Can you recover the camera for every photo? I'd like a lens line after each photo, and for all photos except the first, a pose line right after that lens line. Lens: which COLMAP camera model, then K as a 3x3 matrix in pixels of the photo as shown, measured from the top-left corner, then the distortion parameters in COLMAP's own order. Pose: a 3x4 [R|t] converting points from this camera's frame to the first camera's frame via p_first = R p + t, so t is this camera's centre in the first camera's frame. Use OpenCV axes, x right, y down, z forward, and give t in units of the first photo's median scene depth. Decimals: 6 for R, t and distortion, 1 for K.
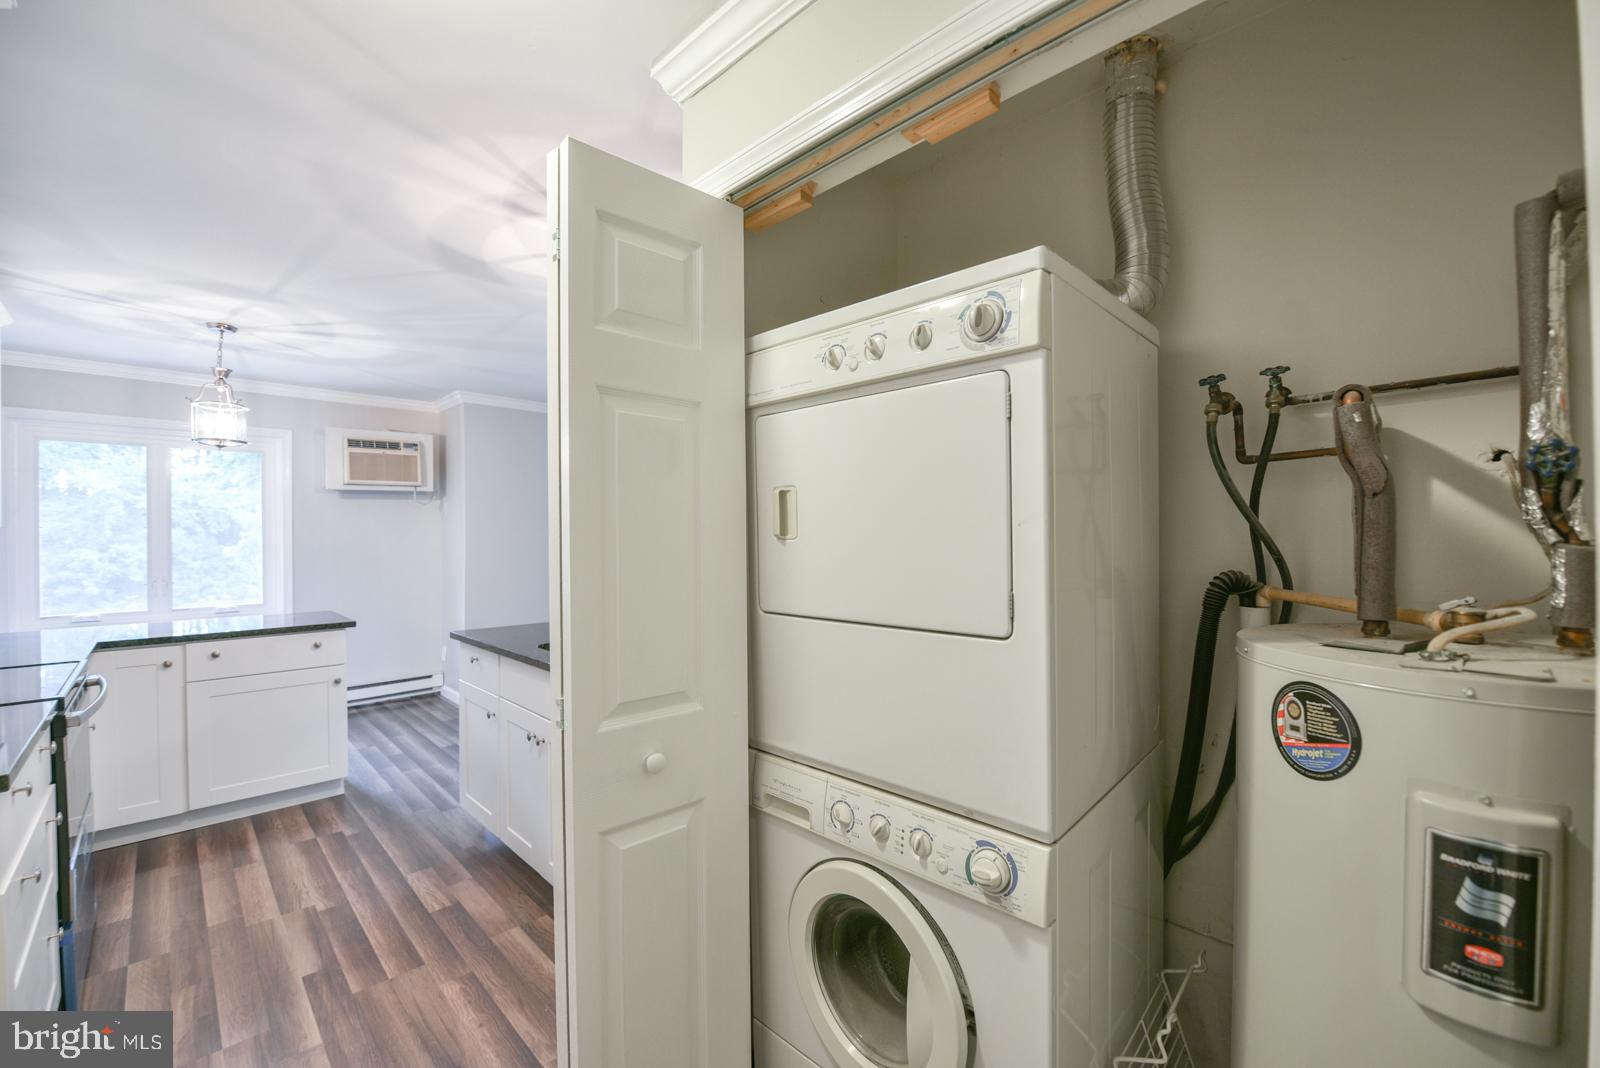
lens RADIAL K [[641.3, 0, 801.6], [0, 641.3, 537.0], [0, 0, 1]] dist [-0.015492, -0.001940]
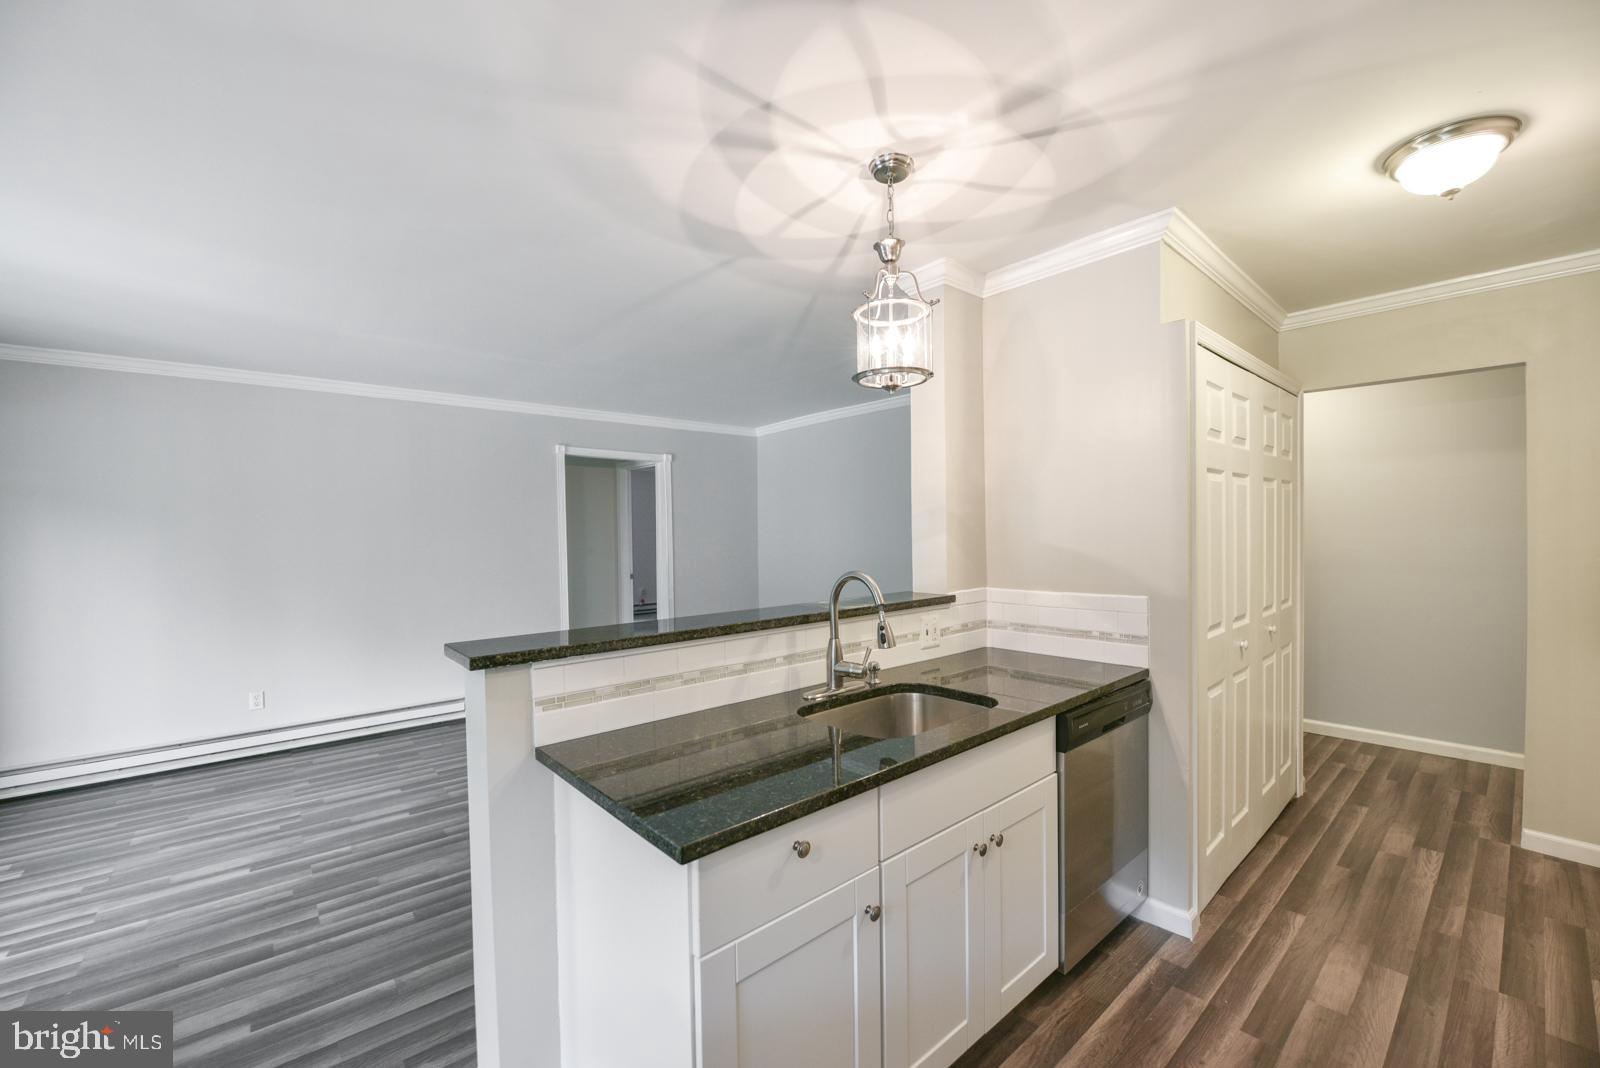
lens RADIAL K [[641.3, 0, 802.9], [0, 641.3, 541.1], [0, 0, 1]] dist [-0.015492, -0.001940]
pose [[0.078913, -0.012801, 0.996799, -0.914021], [0.015799, 0.999808, 0.011589, -0.022416], [-0.996756, 0.014834, 0.079100, 0.927452]]
